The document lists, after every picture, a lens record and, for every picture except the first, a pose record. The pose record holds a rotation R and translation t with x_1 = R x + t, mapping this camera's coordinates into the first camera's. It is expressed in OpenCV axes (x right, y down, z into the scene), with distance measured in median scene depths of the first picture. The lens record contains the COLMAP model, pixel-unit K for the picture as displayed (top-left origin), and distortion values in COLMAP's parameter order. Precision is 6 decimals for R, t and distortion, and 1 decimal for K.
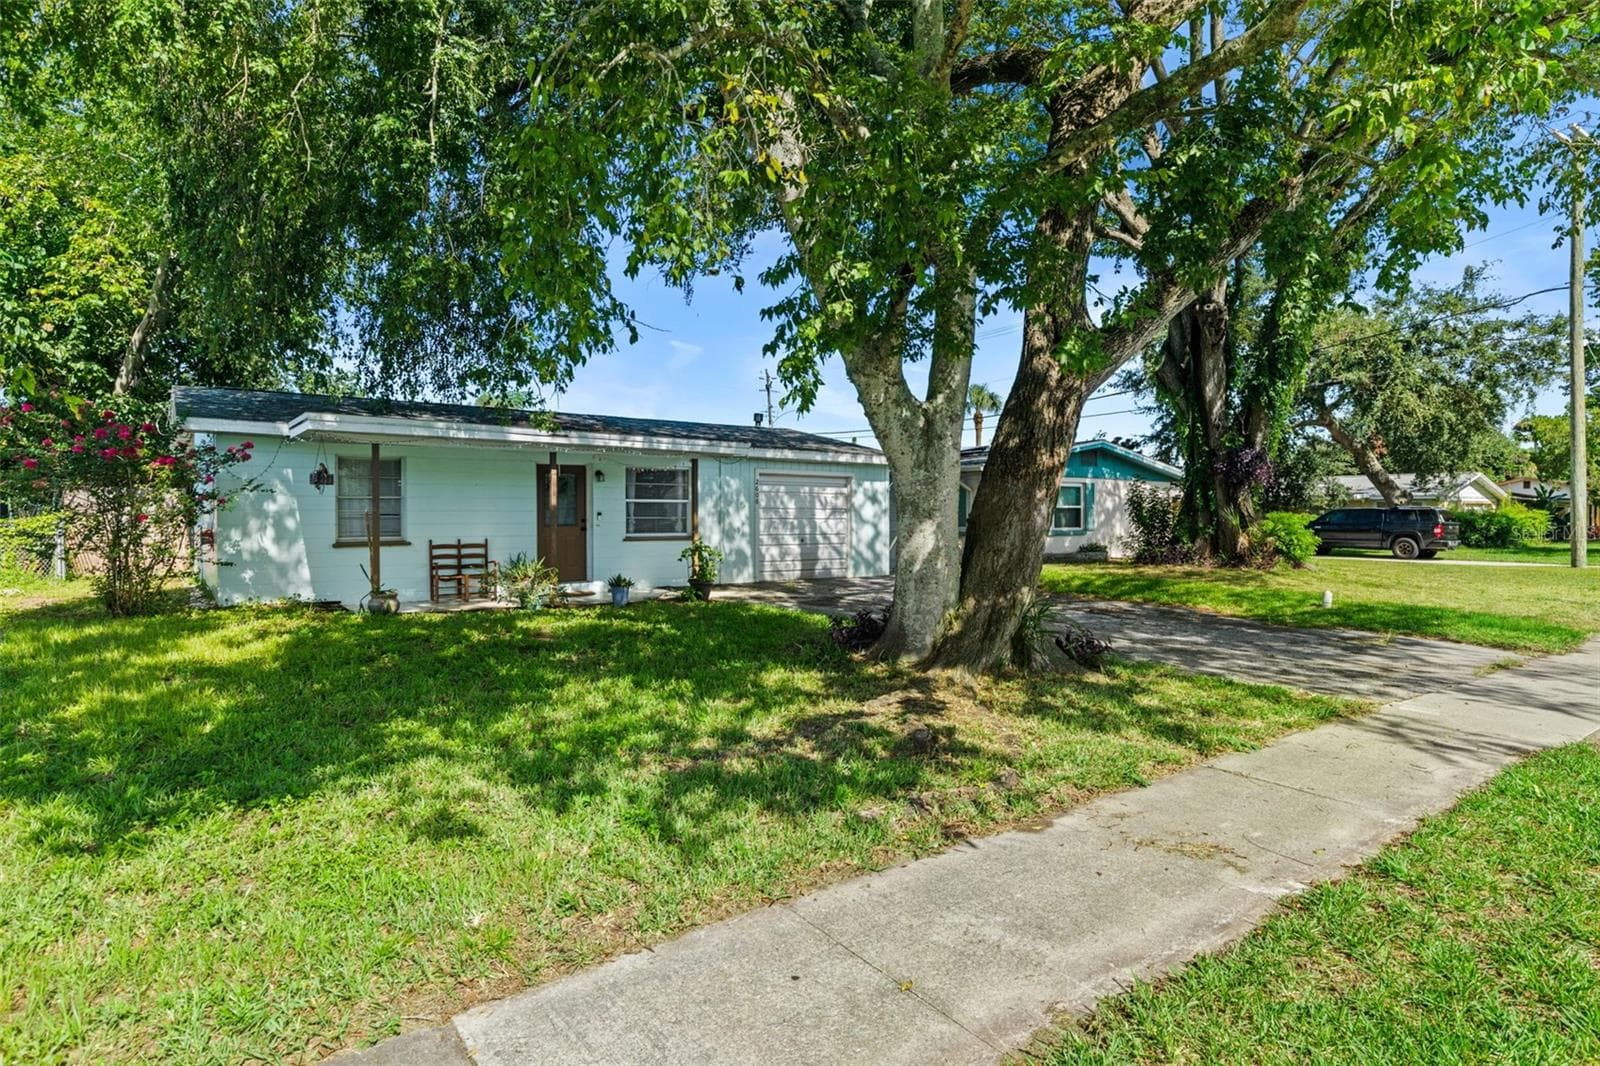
lens RADIAL K [[788.1, 0, 806.2], [0, 788.1, 530.2], [0, 0, 1]] dist [0.013658, -0.002137]
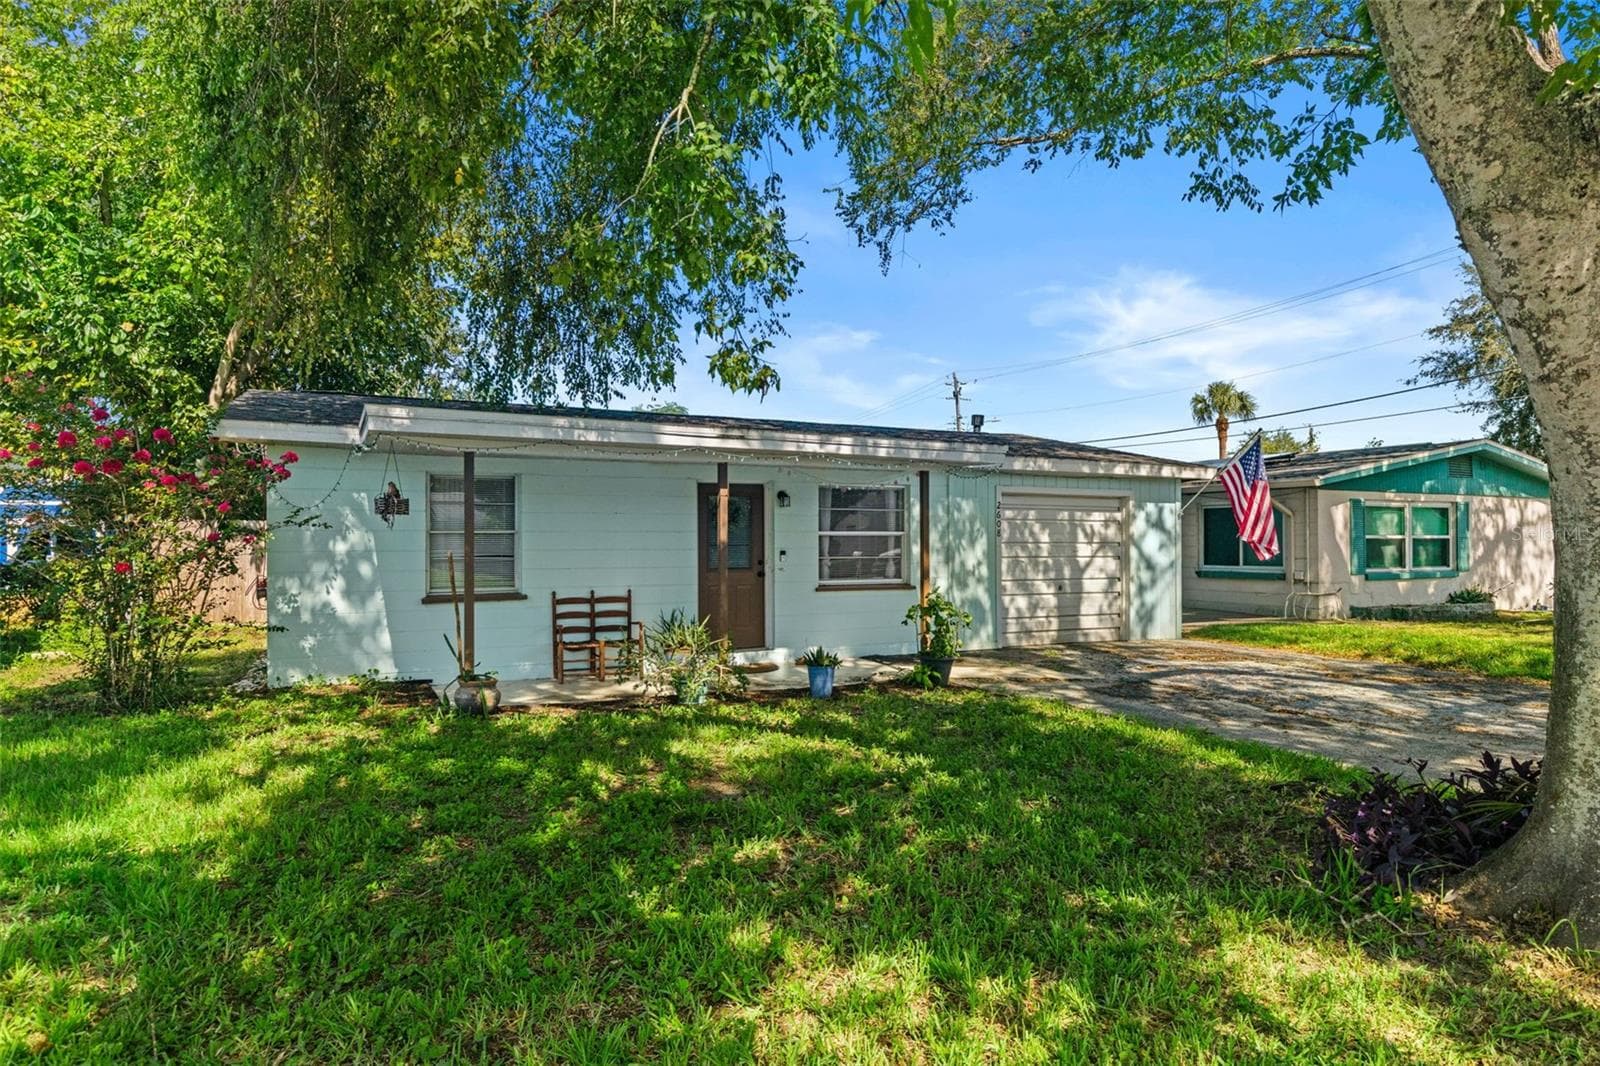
lens RADIAL K [[912.5, 0, 856.6], [0, 912.5, 542.4], [0, 0, 1]] dist [0.002182, 0.000306]
pose [[0.988817, -0.004902, -0.149054, -0.075885], [0.001531, 0.999741, -0.022720, -0.010993], [0.149127, 0.022238, 0.988568, 0.205139]]
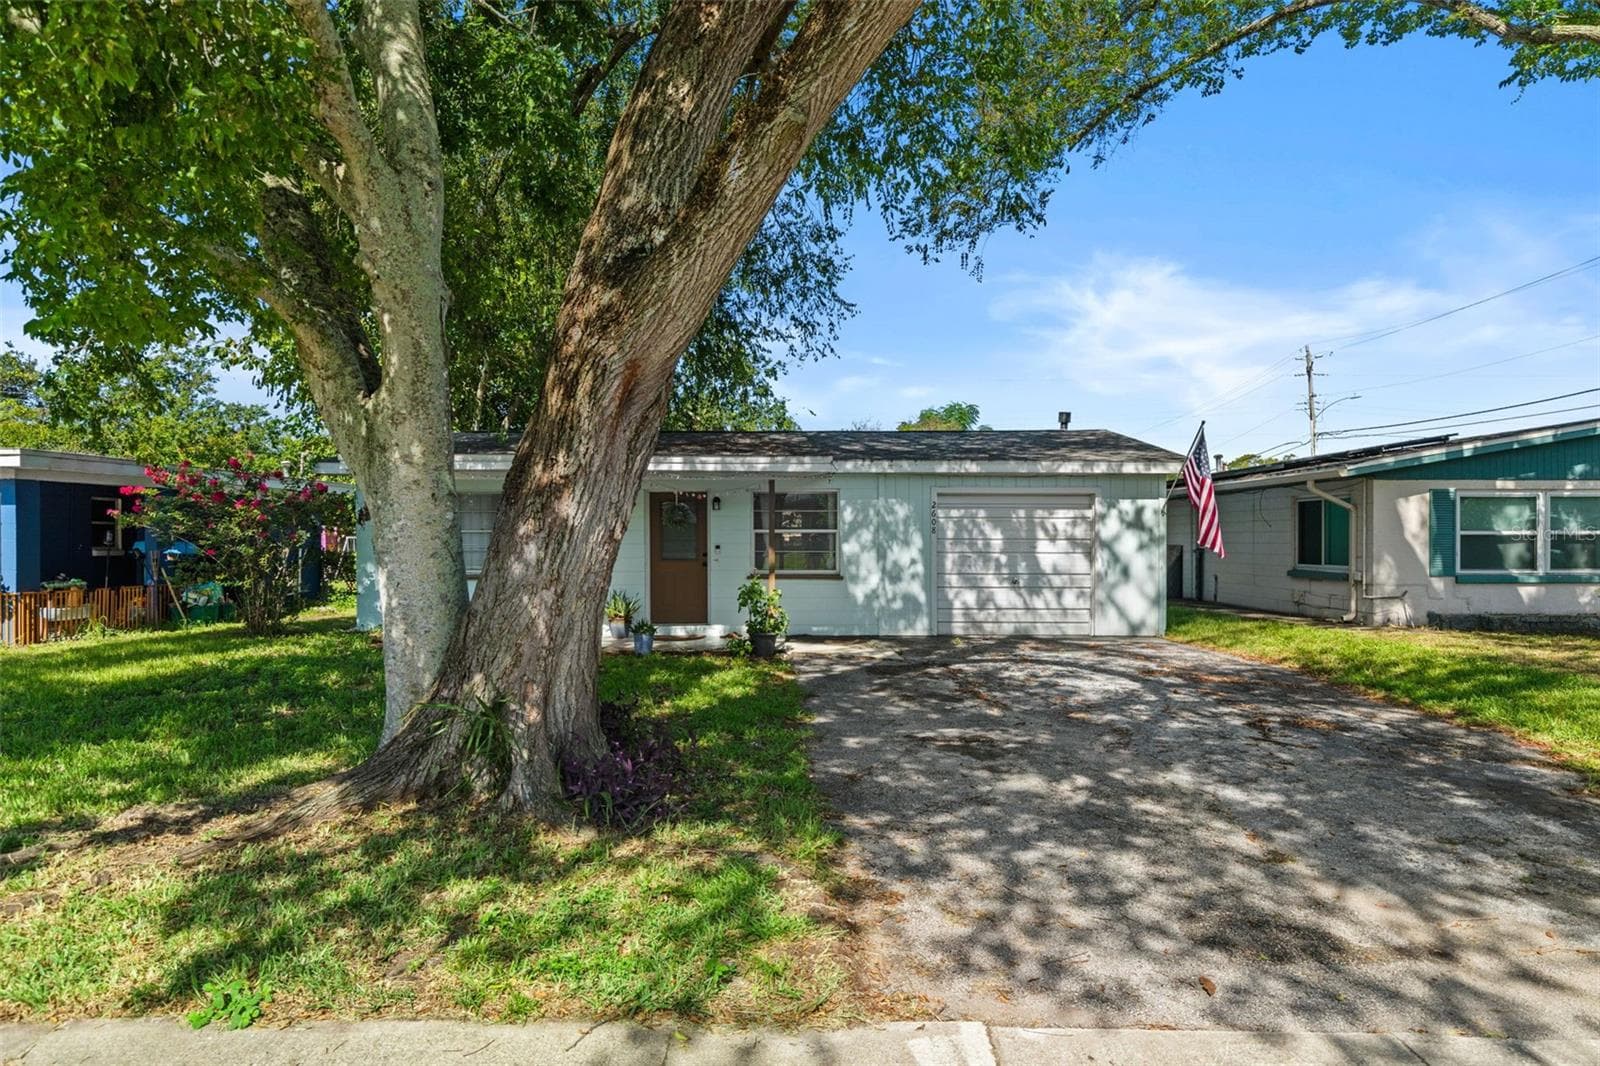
lens RADIAL K [[912.5, 0, 810.5], [0, 912.5, 547.0], [0, 0, 1]] dist [0.002182, 0.000306]
pose [[0.822354, 0.001596, -0.568974, 0.389253], [-0.009660, 0.999891, -0.011157, -0.011116], [0.568895, 0.014671, 0.822280, 0.234183]]
